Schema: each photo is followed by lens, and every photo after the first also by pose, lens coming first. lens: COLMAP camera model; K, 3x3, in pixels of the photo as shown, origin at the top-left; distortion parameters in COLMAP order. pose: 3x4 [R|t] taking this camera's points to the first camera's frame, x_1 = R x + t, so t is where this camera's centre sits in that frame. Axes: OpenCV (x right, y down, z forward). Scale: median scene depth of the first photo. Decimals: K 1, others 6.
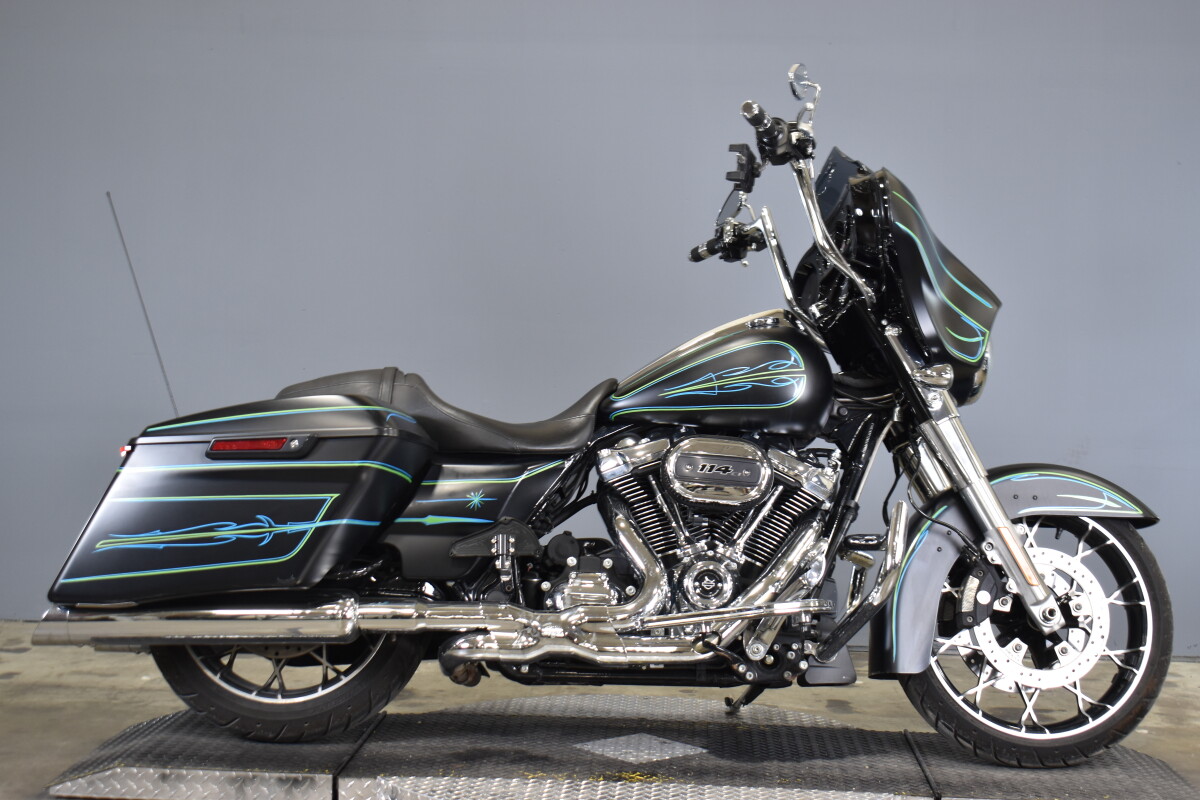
lens RADIAL K [[1977.3, 0, 600.0], [0, 1977.3, 400.0], [0, 0, 1]] dist [0.006062, -0.160105]
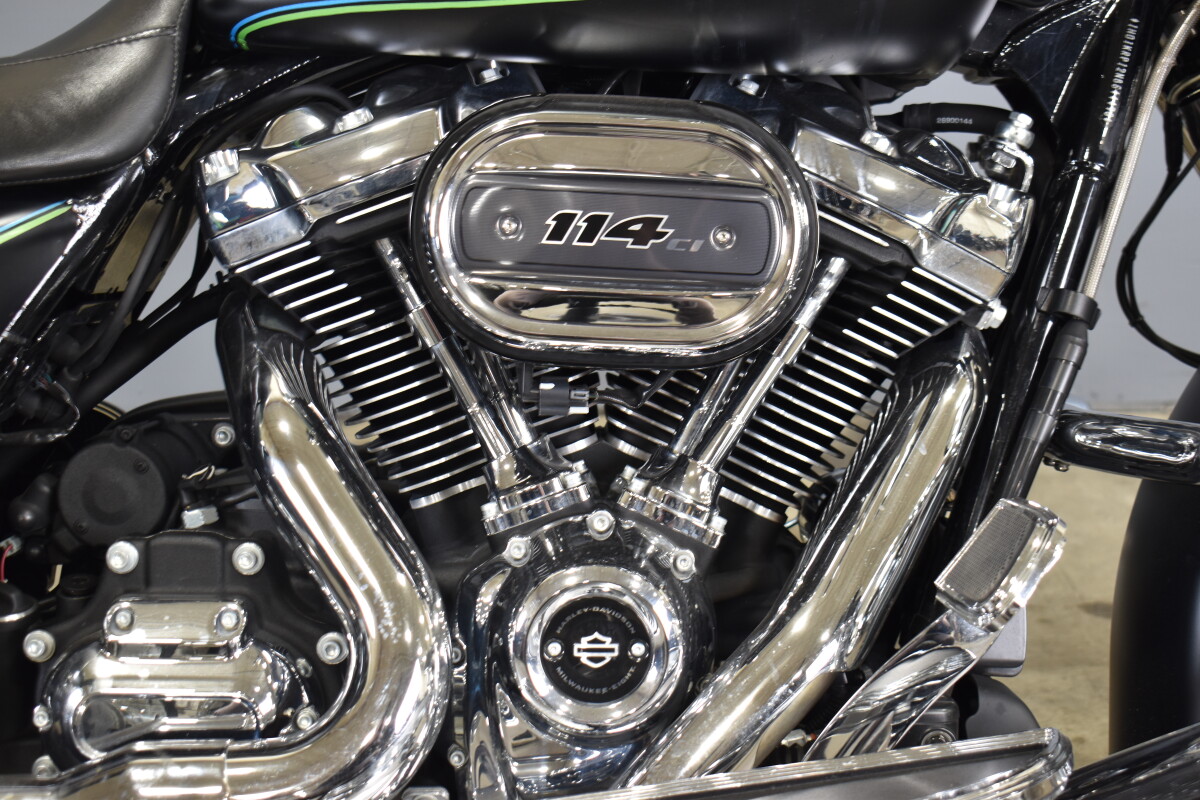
lens RADIAL K [[1977.3, 0, 600.0], [0, 1977.3, 400.0], [0, 0, 1]] dist [0.006062, -0.160105]
pose [[0.998313, -0.047295, 0.033668, 0.046169], [0.037765, 0.969510, 0.242124, -0.007645], [-0.044093, -0.240444, 0.969661, 0.717104]]
